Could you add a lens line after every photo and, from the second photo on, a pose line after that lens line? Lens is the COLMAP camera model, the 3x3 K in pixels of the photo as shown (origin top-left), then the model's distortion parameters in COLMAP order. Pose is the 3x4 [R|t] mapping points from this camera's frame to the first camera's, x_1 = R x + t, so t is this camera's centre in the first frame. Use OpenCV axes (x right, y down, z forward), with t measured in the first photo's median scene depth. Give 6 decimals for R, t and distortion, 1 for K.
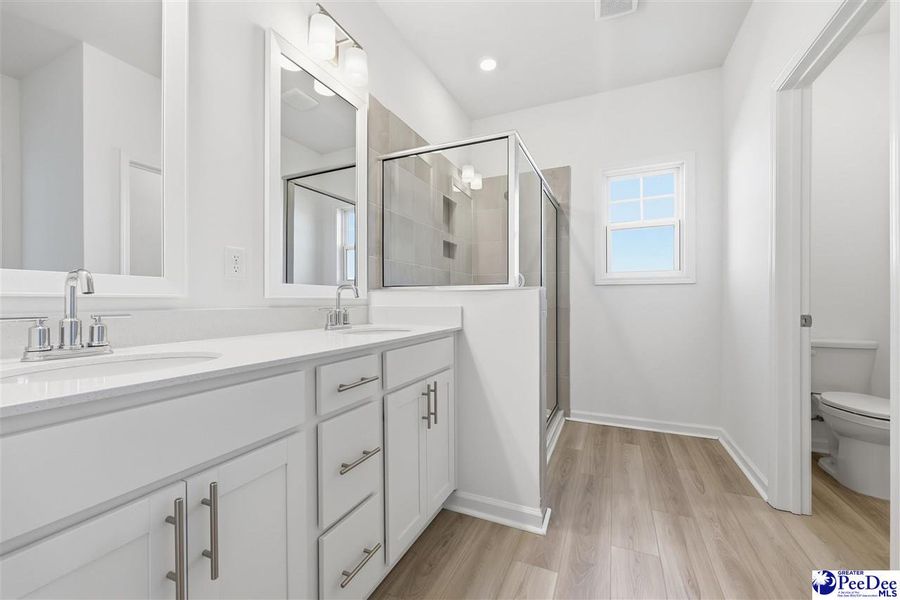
lens RADIAL K [[363.3, 0, 450.9], [0, 363.3, 301.6], [0, 0, 1]] dist [0.000119, 0.000131]
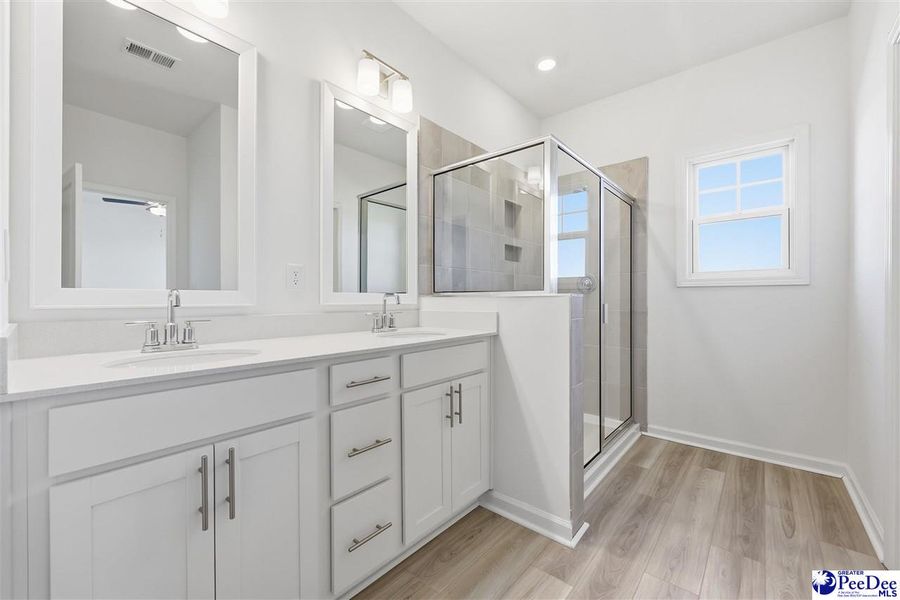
lens RADIAL K [[364.3, 0, 450.0], [0, 364.3, 300.0], [0, 0, 1]] dist [-0.001574, 0.000005]
pose [[0.959325, 0.001883, -0.282299, 0.192392], [-0.001783, 0.999998, 0.000609, -0.022356], [0.282299, -0.000081, 0.959326, -0.029092]]
